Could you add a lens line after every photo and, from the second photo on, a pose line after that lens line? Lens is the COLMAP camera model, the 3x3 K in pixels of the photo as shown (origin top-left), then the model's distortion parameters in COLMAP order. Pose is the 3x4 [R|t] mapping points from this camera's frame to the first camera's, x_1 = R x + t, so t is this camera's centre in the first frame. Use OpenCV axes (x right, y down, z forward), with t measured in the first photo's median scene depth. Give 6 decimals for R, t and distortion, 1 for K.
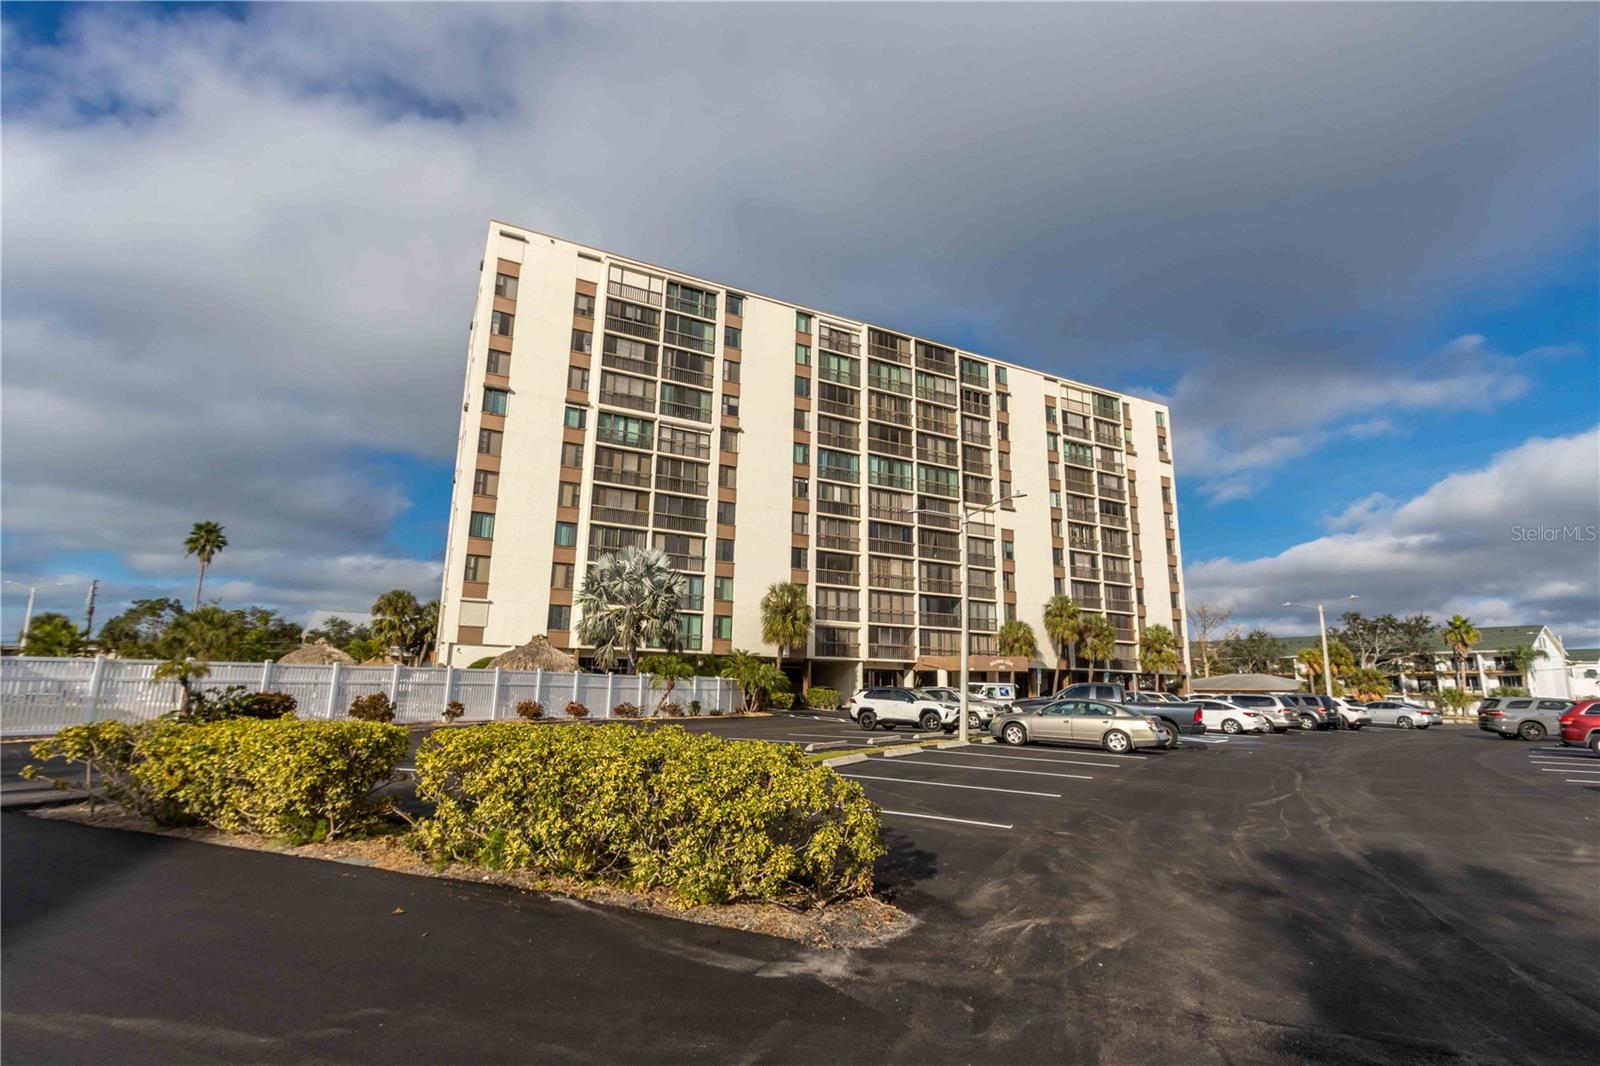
lens RADIAL K [[732.2, 0, 764.3], [0, 732.2, 548.4], [0, 0, 1]] dist [0.015838, 0.000040]
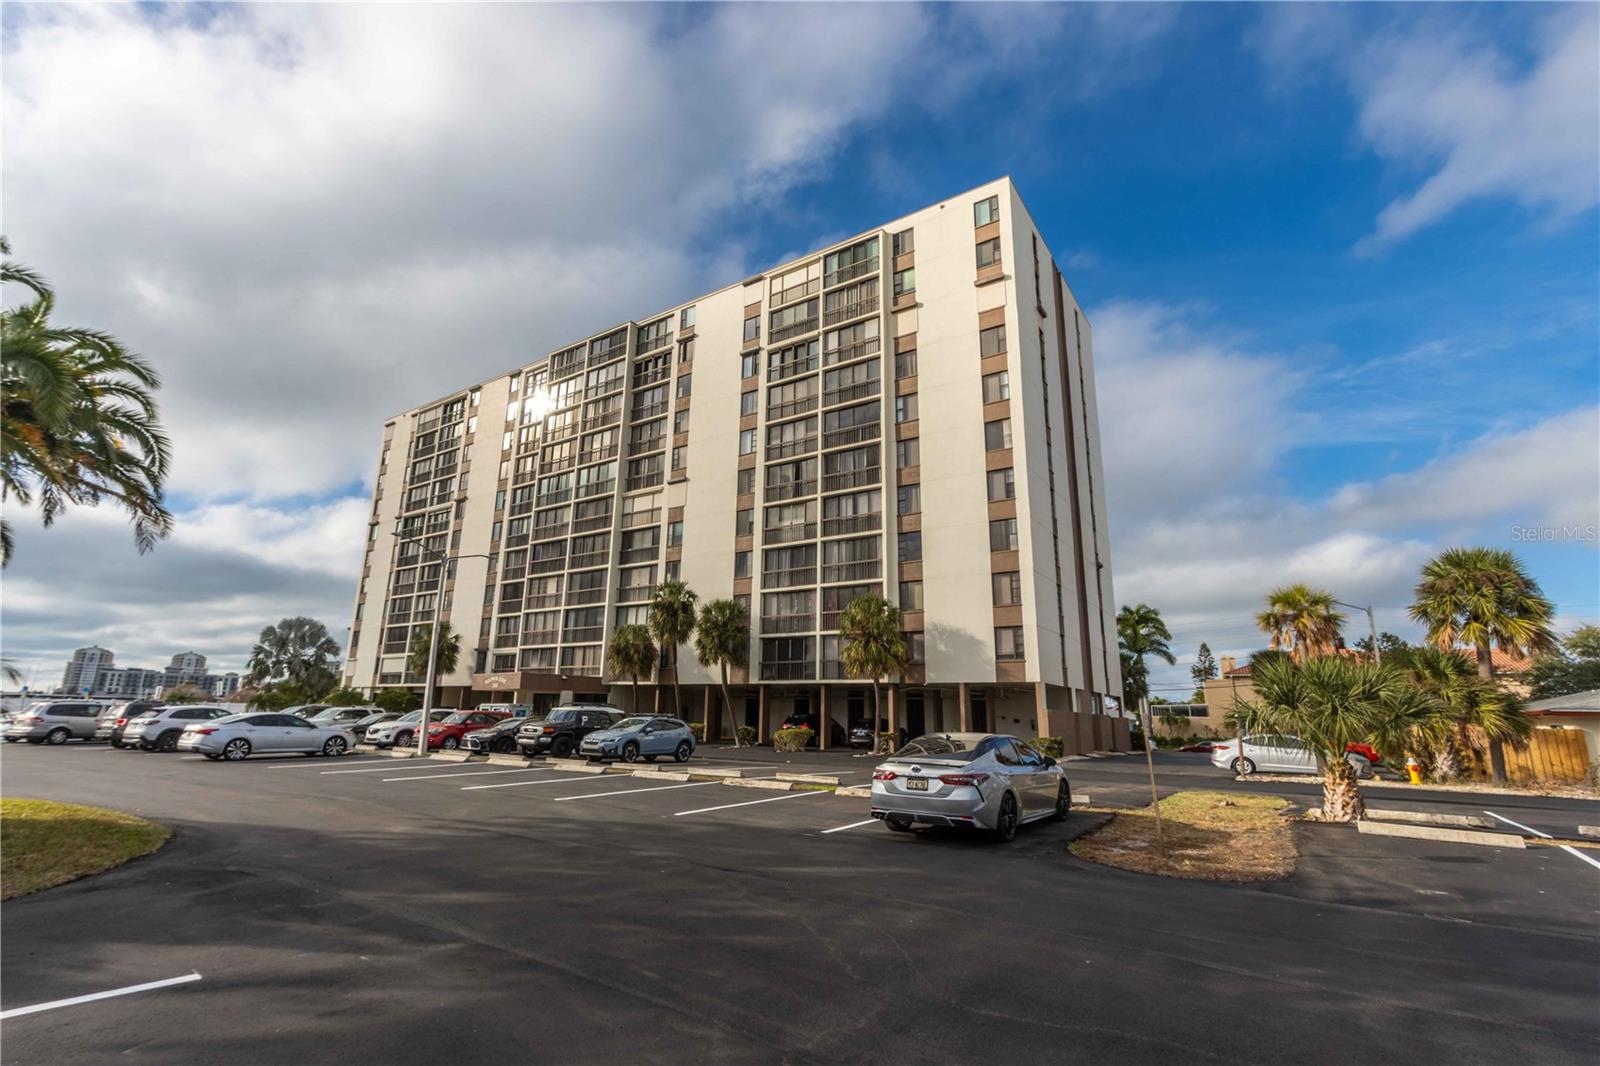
lens RADIAL K [[730.2, 0, 790.3], [0, 730.2, 529.0], [0, 0, 1]] dist [0.001317, 0.000194]
pose [[0.494817, -0.220187, -0.840639, 1.184231], [0.159246, 0.973961, -0.161372, 0.161529], [0.854281, -0.054019, 0.516996, 0.793643]]
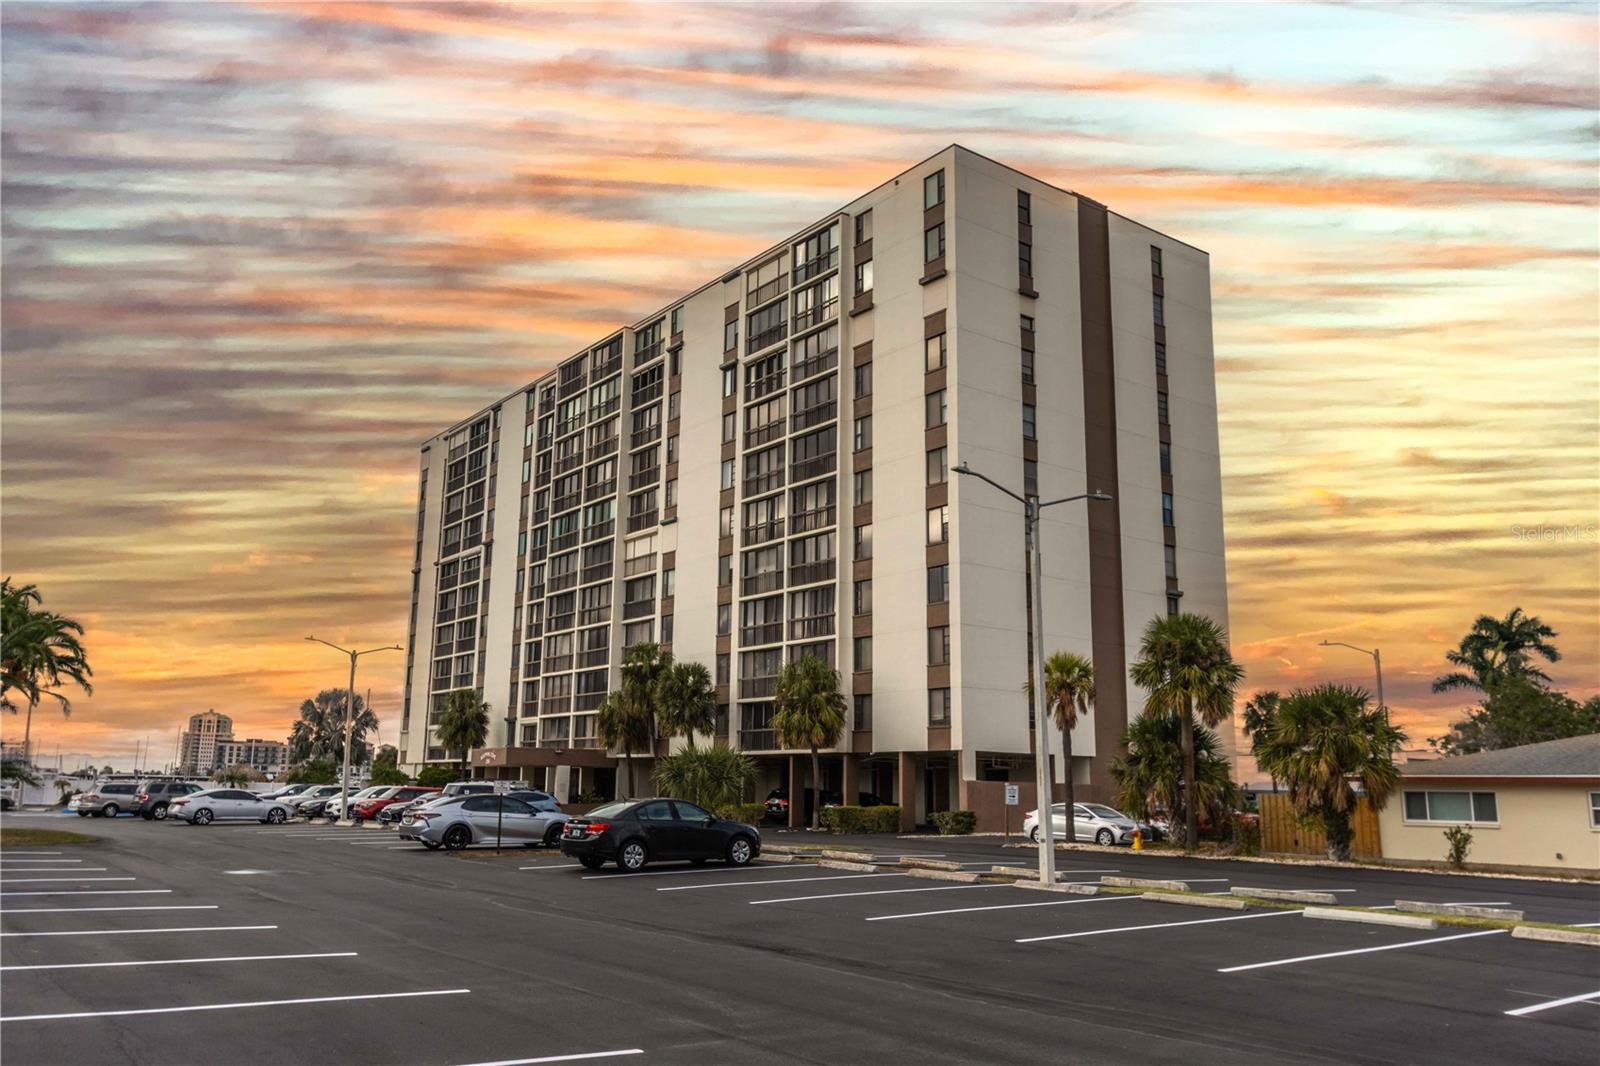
lens RADIAL K [[1238.3, 0, 800.0], [0, 1238.3, 533.0], [0, 0, 1]] dist [0.004593, -0.000966]
pose [[0.197067, -0.212545, -0.957073, 1.647287], [0.182360, 0.967127, -0.177229, 0.205590], [0.963281, -0.139606, 0.229348, 0.973037]]
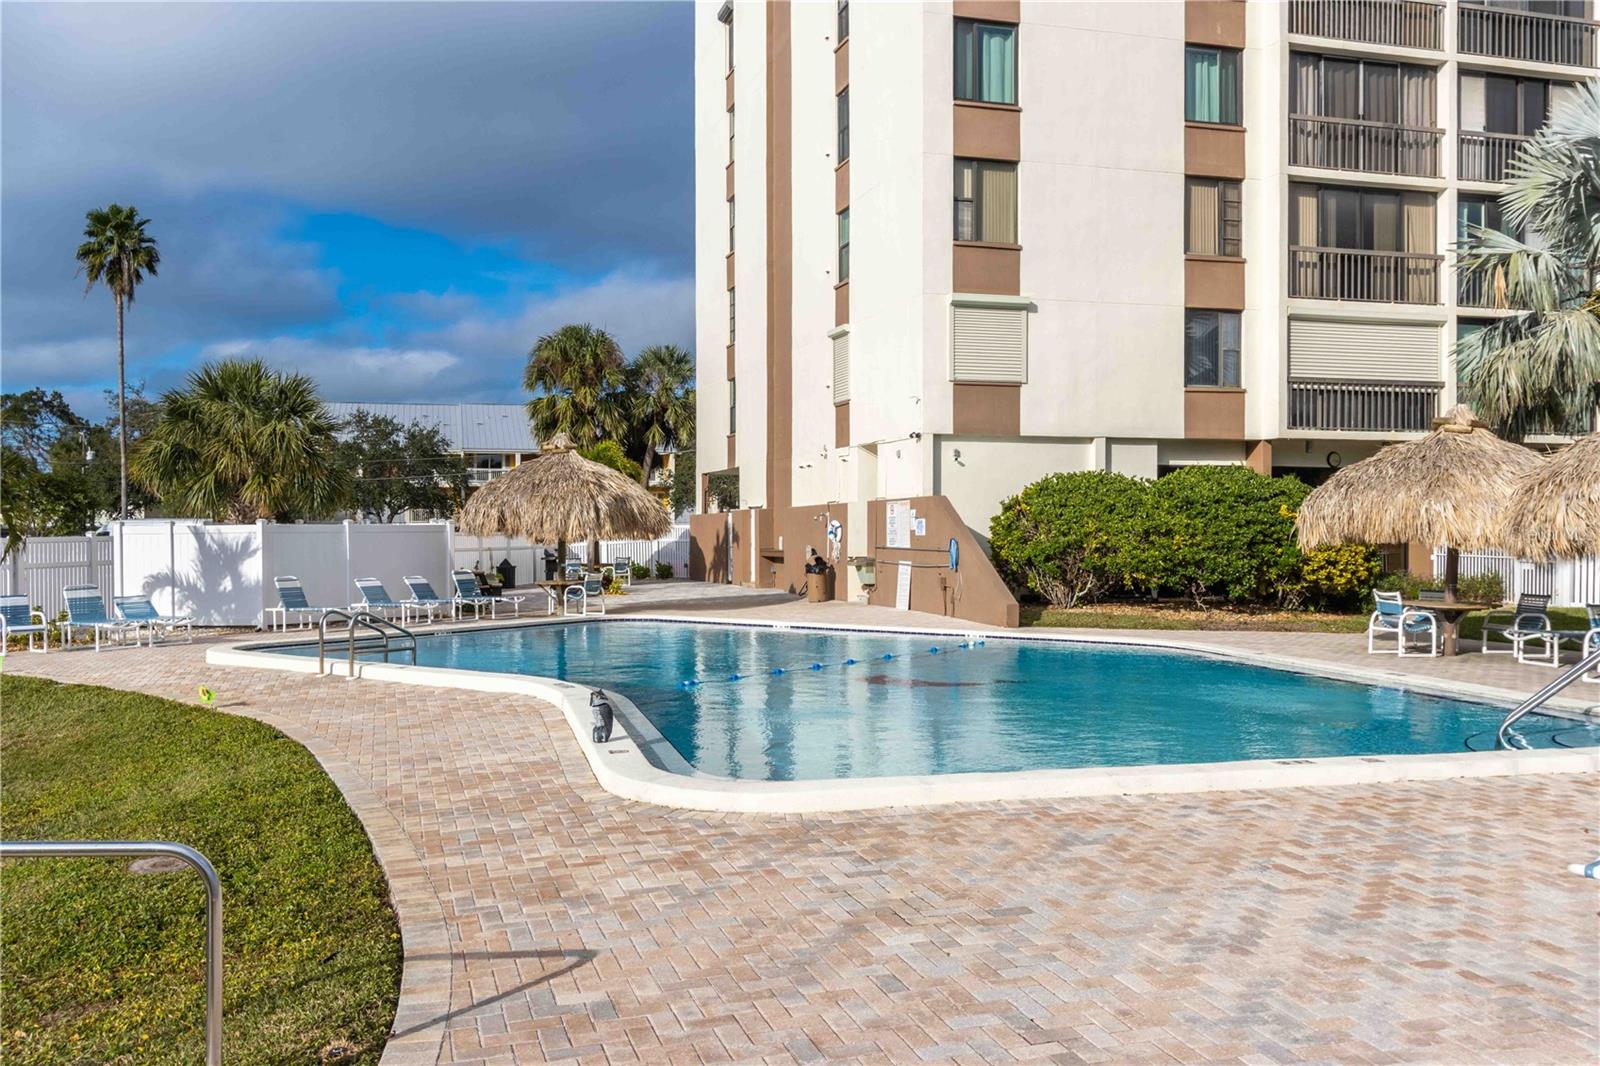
lens RADIAL K [[1346.8, 0, 795.7], [0, 1346.8, 538.7], [0, 0, 1]] dist [0.008233, 0.010321]
pose [[0.986655, -0.026311, -0.160687, -0.304310], [0.057224, 0.979938, 0.190912, 0.043443], [0.152440, -0.197560, 0.968366, 0.308704]]
